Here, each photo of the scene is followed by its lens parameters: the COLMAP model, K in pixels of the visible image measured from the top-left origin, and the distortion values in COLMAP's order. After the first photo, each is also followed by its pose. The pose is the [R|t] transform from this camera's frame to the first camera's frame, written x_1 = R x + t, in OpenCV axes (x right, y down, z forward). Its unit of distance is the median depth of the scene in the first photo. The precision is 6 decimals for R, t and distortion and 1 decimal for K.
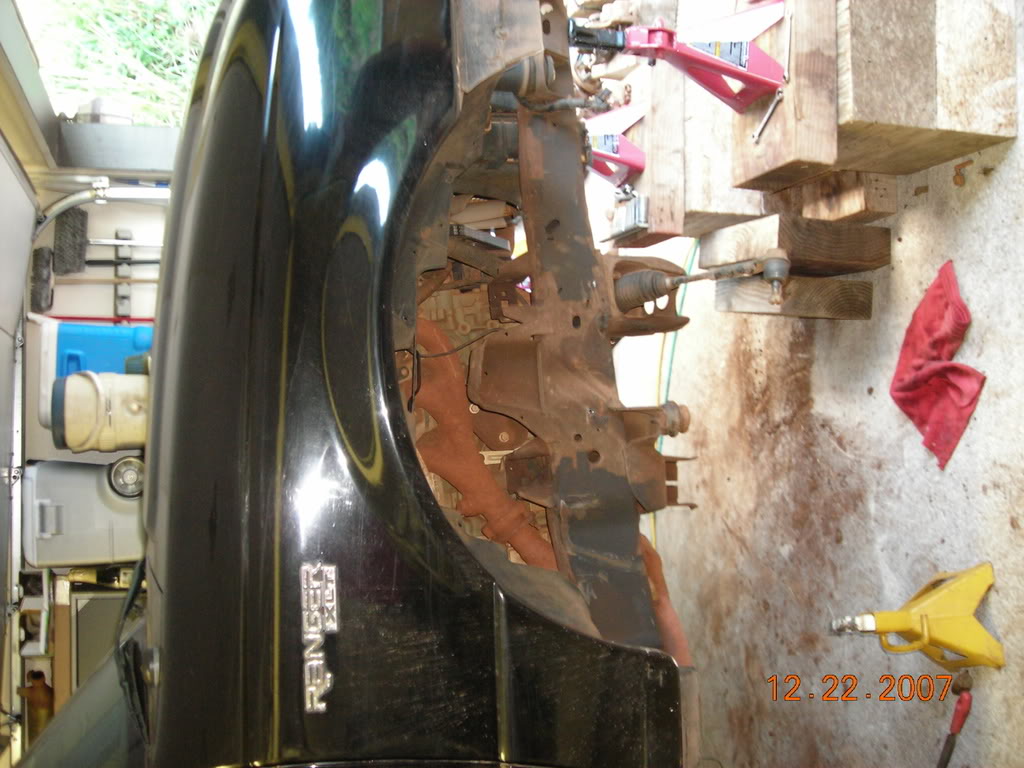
lens RADIAL K [[1122.3, 0, 513.9], [0, 1122.3, 383.3], [0, 0, 1]] dist [-0.030479, 0.000000]
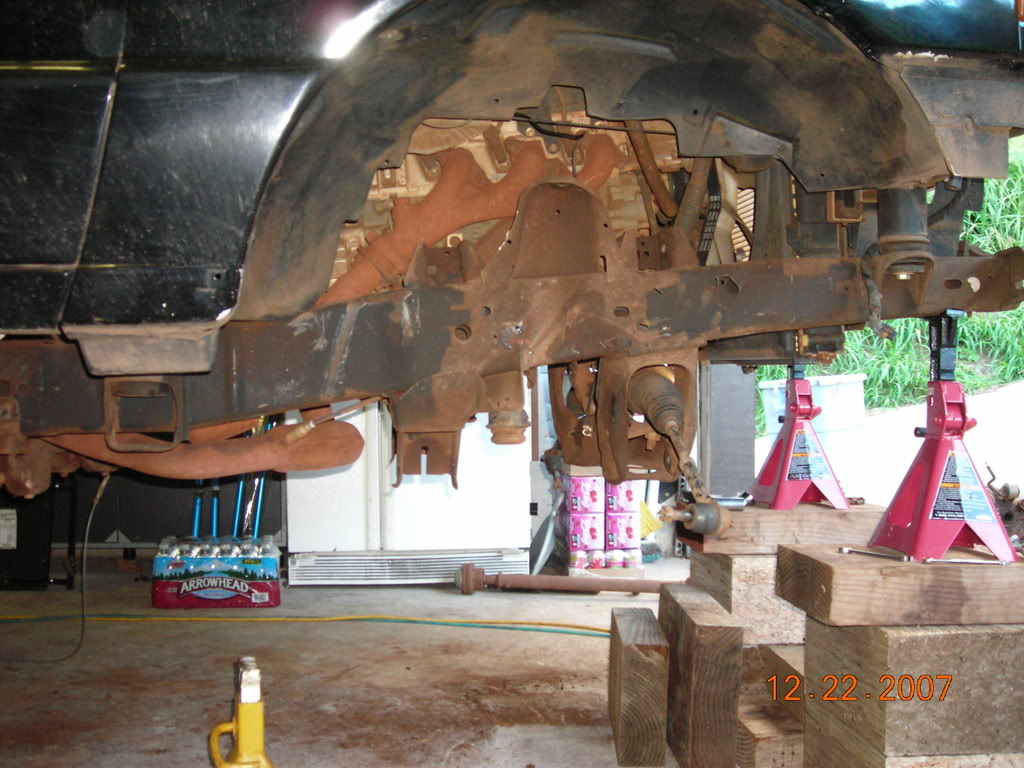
lens RADIAL K [[1122.3, 0, 509.8], [0, 1122.3, 382.6], [0, 0, 1]] dist [-0.030479, 0.000000]
pose [[0.018270, 0.968480, -0.248419, 0.238842], [-0.999245, 0.009169, -0.037743, 0.047143], [-0.034276, 0.248921, 0.967917, 0.142351]]
